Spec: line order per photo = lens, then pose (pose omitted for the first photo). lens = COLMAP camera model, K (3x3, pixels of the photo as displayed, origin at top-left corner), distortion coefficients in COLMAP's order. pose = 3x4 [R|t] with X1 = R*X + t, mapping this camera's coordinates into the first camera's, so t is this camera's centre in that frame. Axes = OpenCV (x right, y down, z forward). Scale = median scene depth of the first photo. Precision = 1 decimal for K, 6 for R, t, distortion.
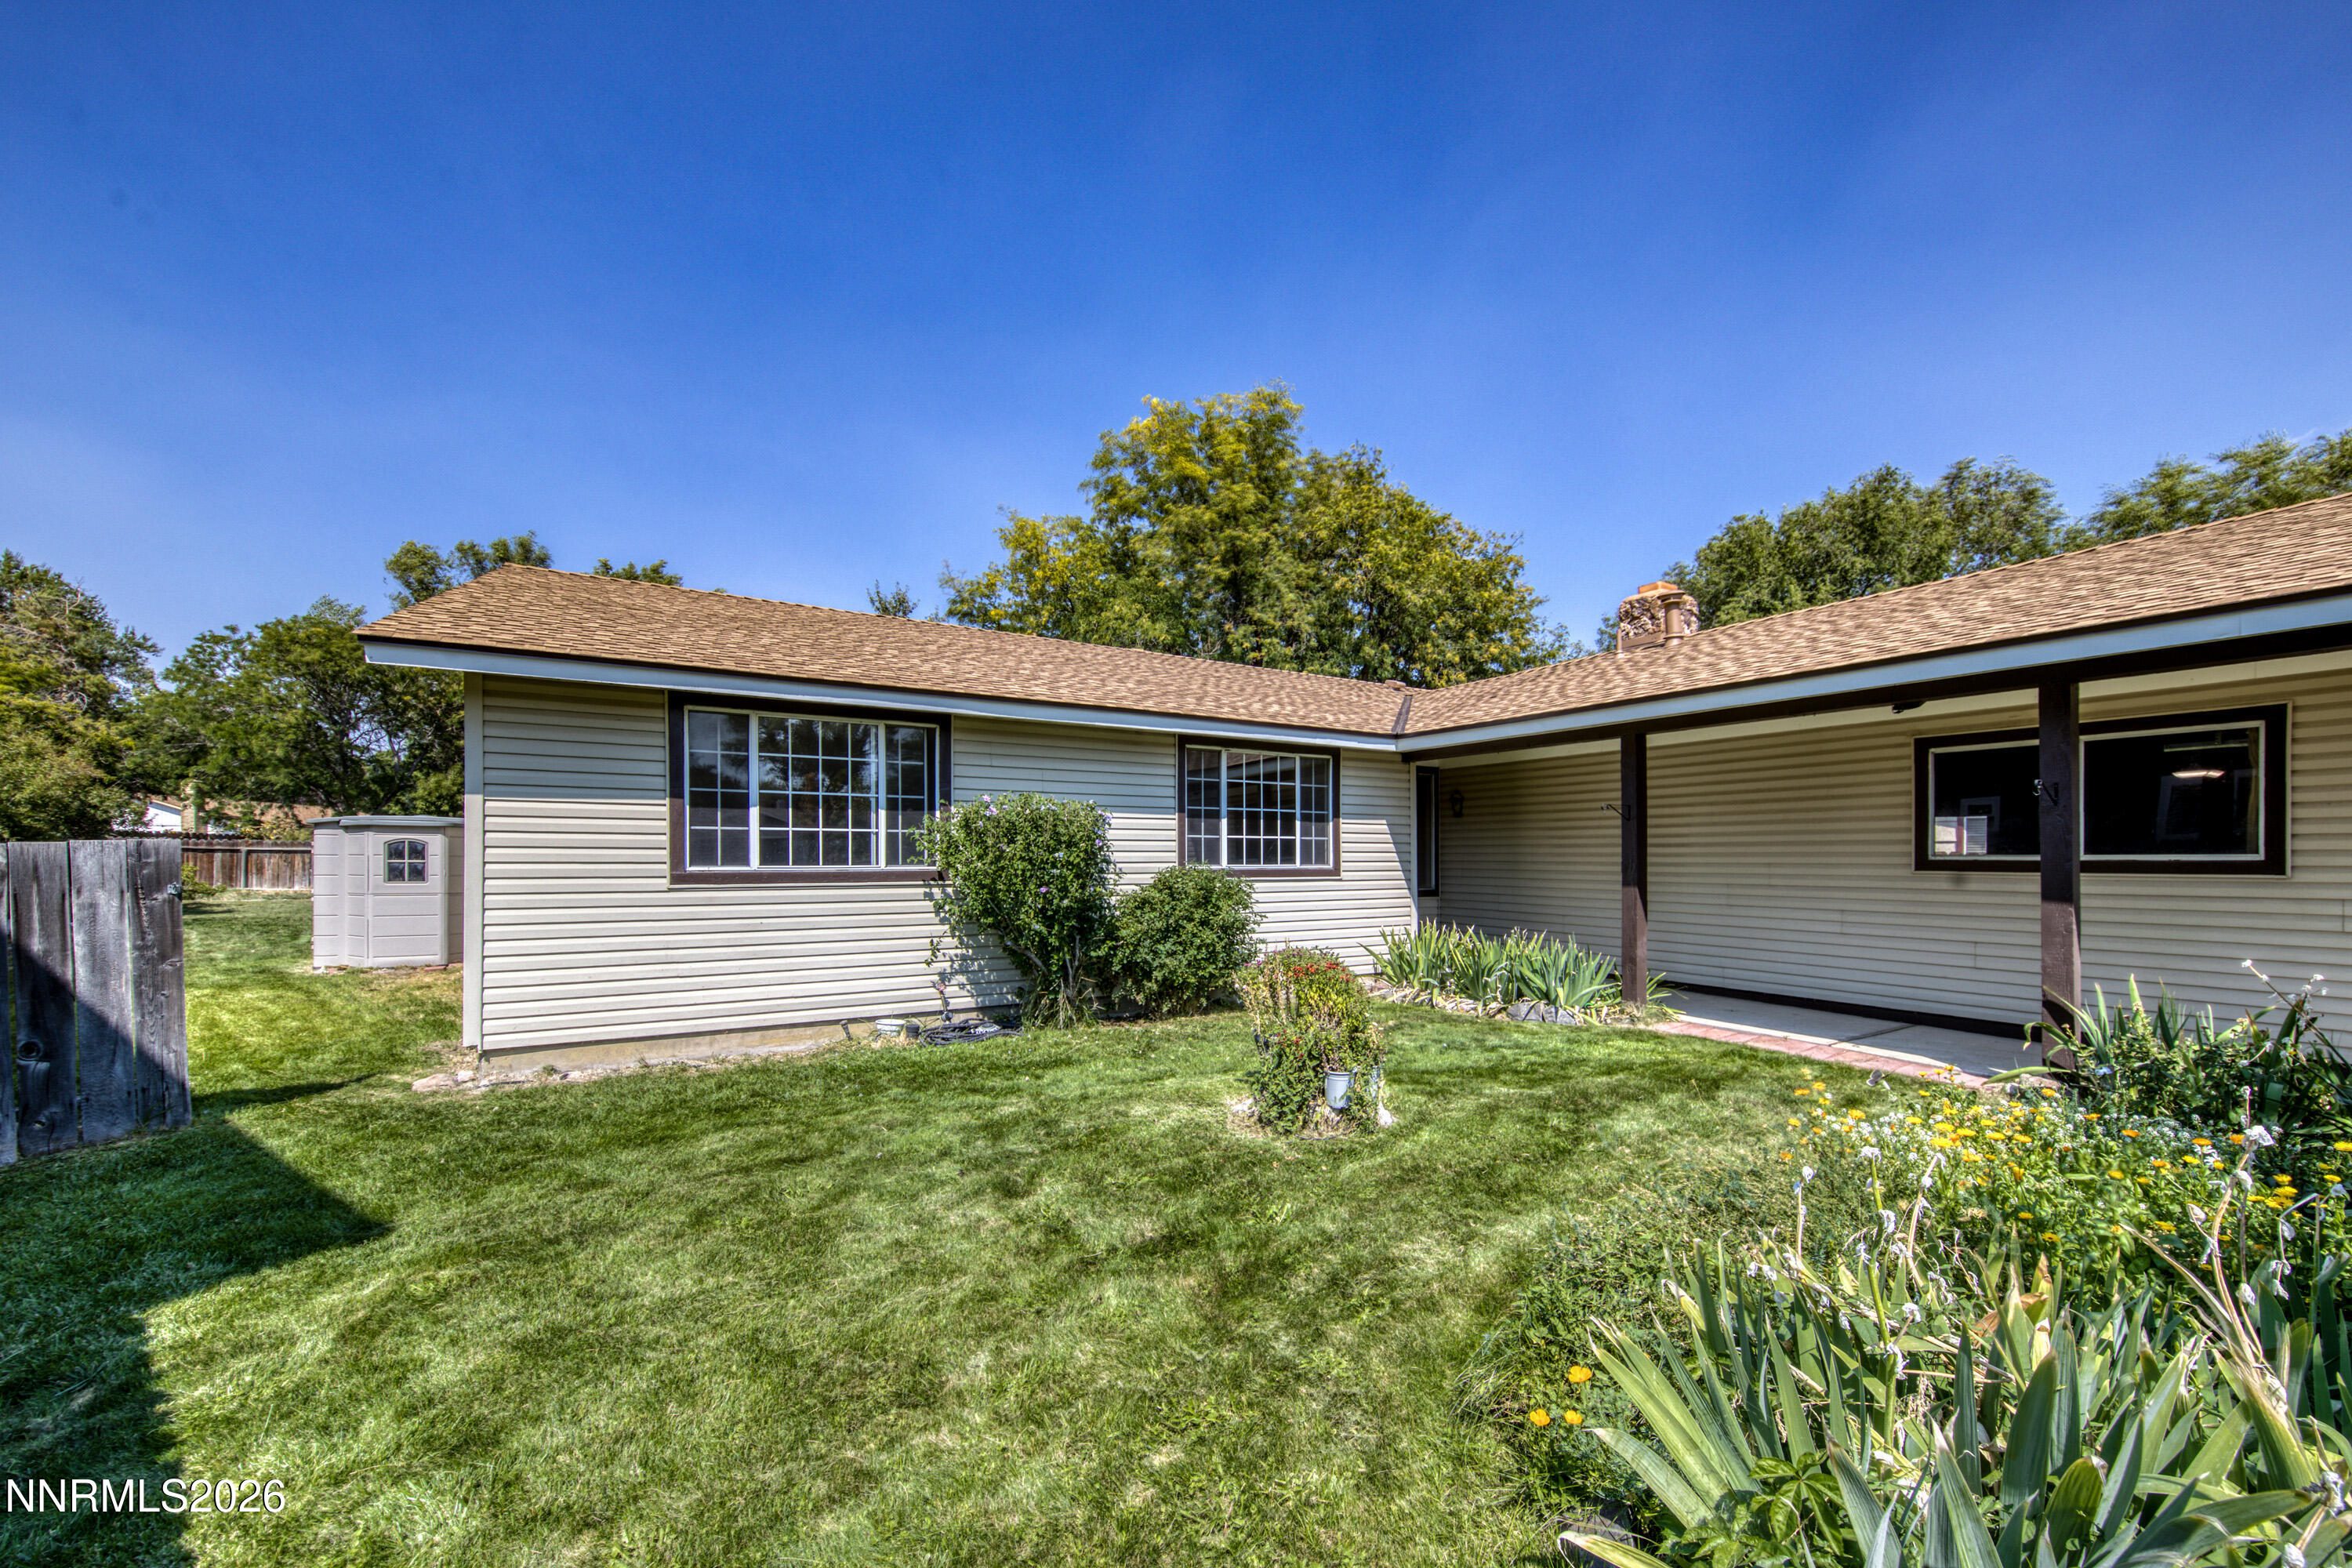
lens RADIAL K [[885.9, 0, 1196.9], [0, 885.9, 851.5], [0, 0, 1]] dist [0.000127, -0.000007]
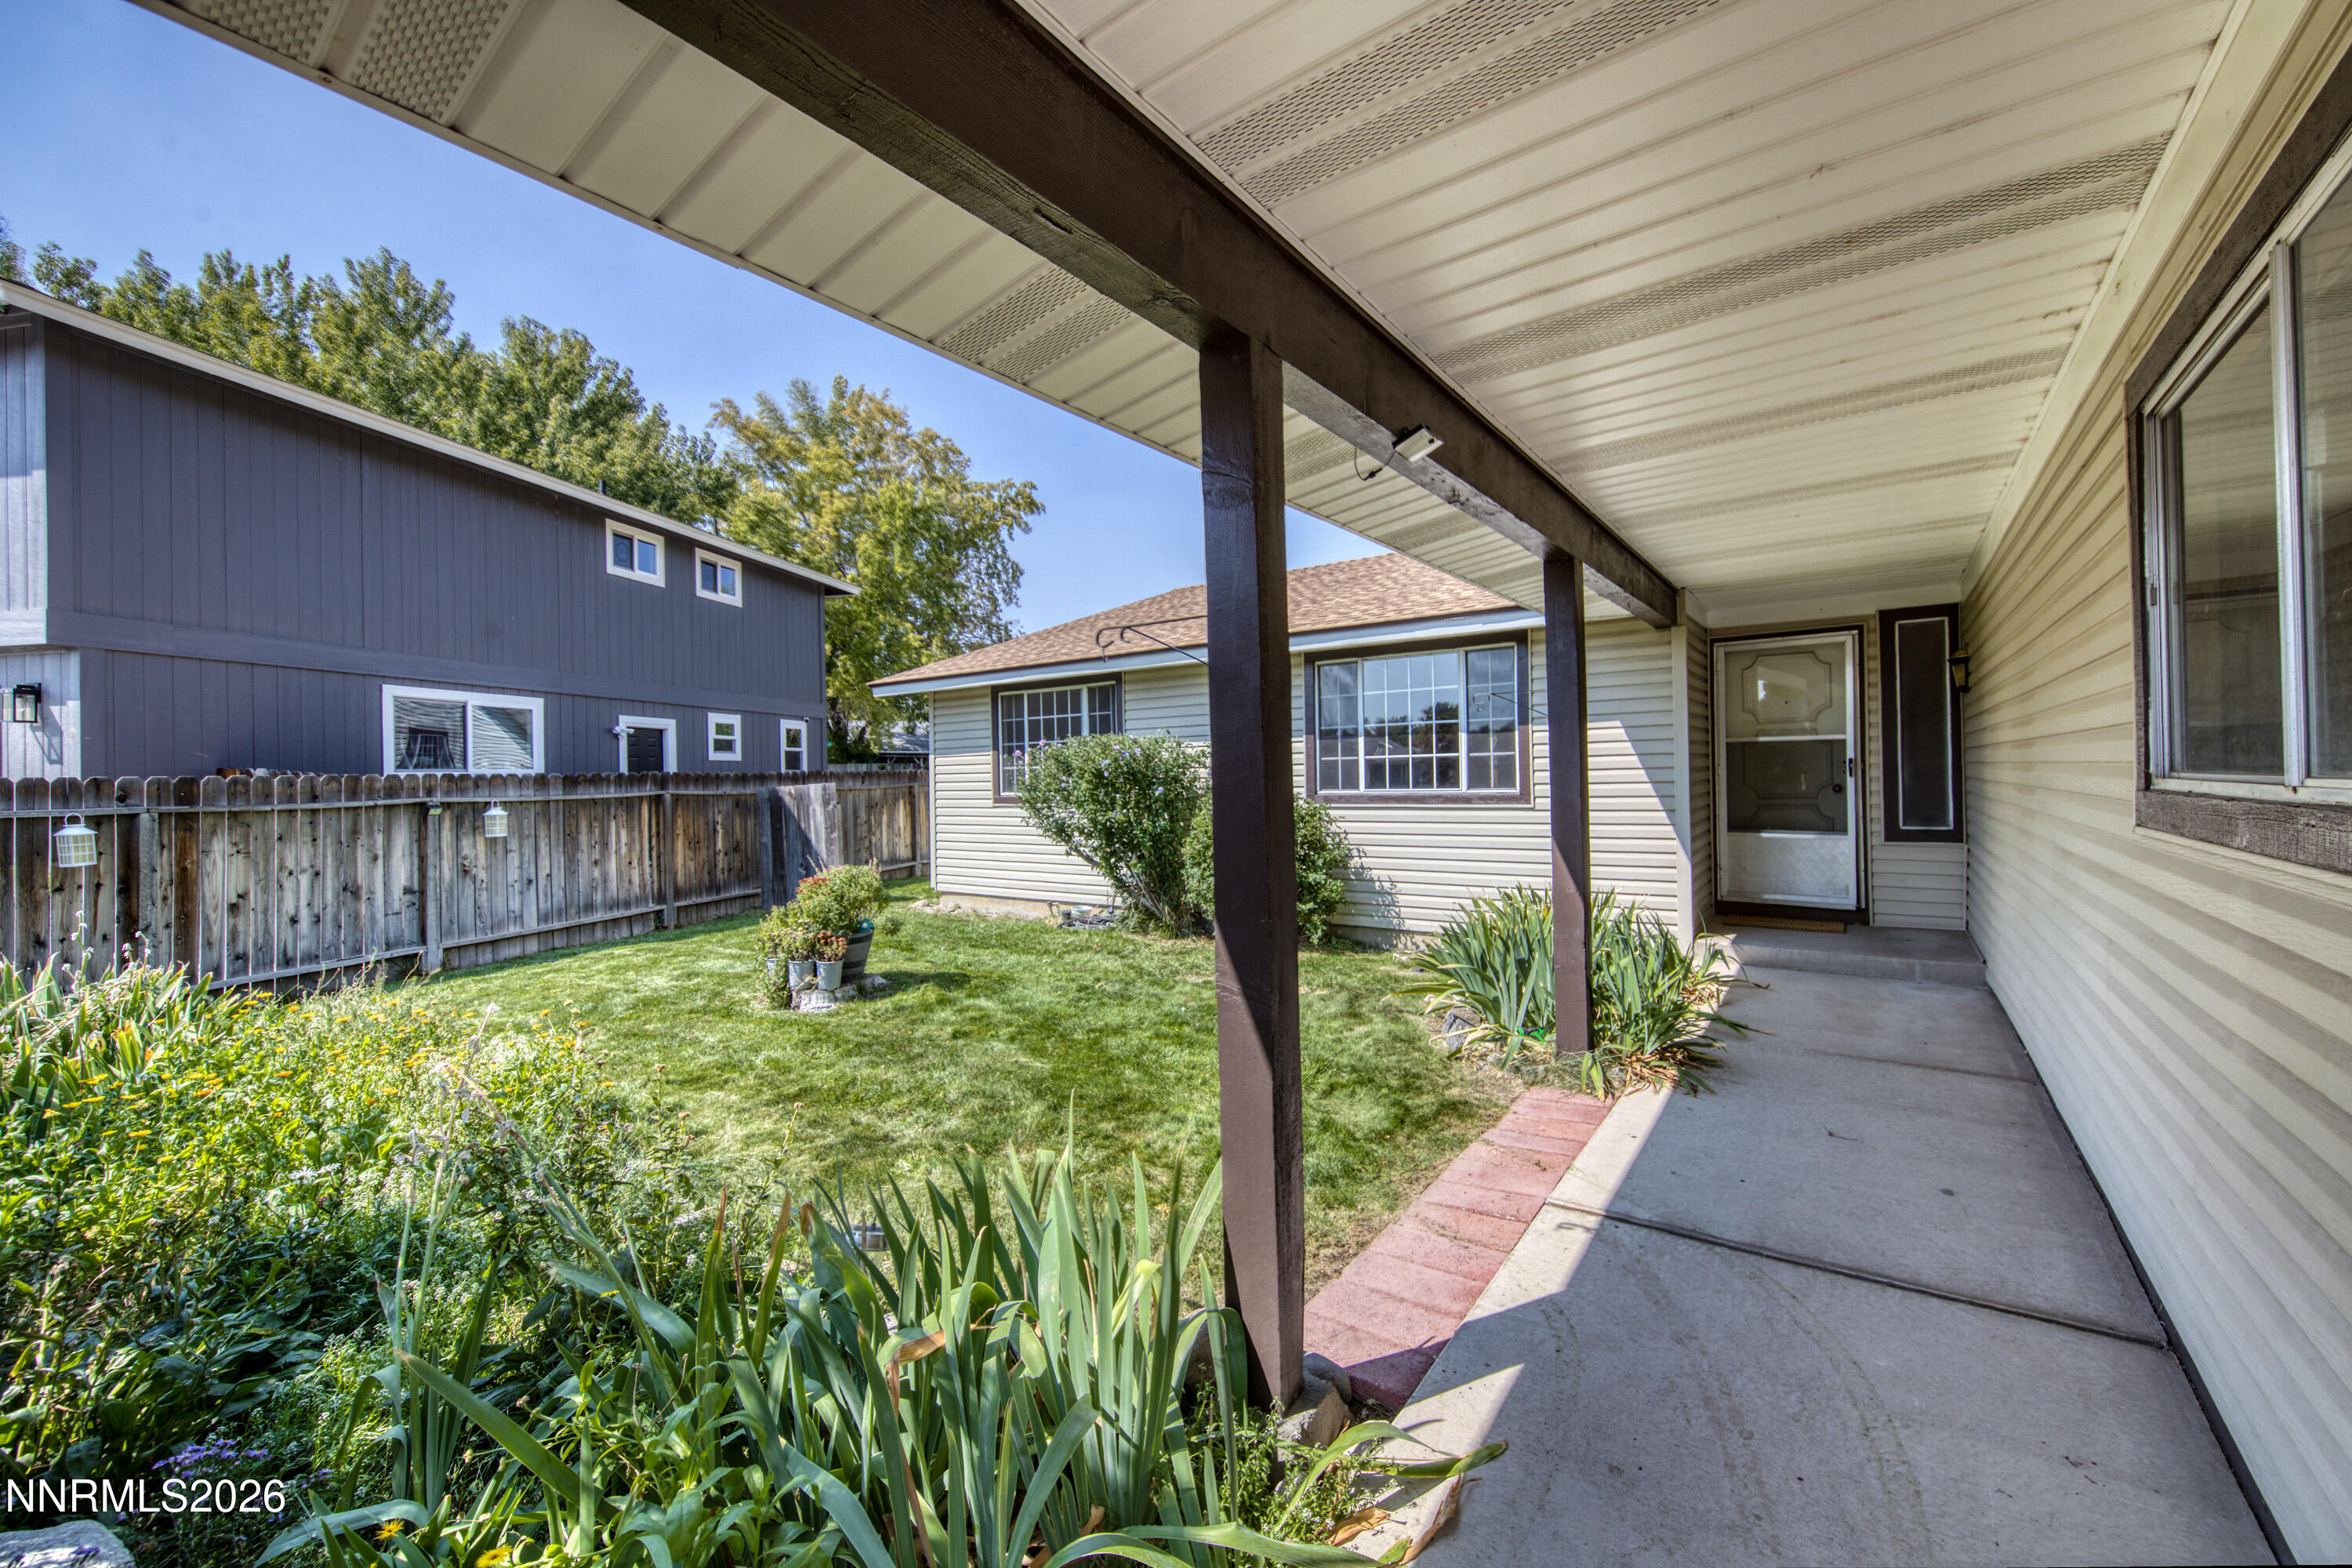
lens RADIAL K [[933.3, 0, 1173.8], [0, 933.3, 782.0], [0, 0, 1]] dist [-0.000275, -0.000002]
pose [[0.387865, -0.010043, -0.921661, 0.860384], [0.020736, 0.999783, -0.002168, 0.005824], [0.921483, -0.018270, 0.387989, 0.494670]]
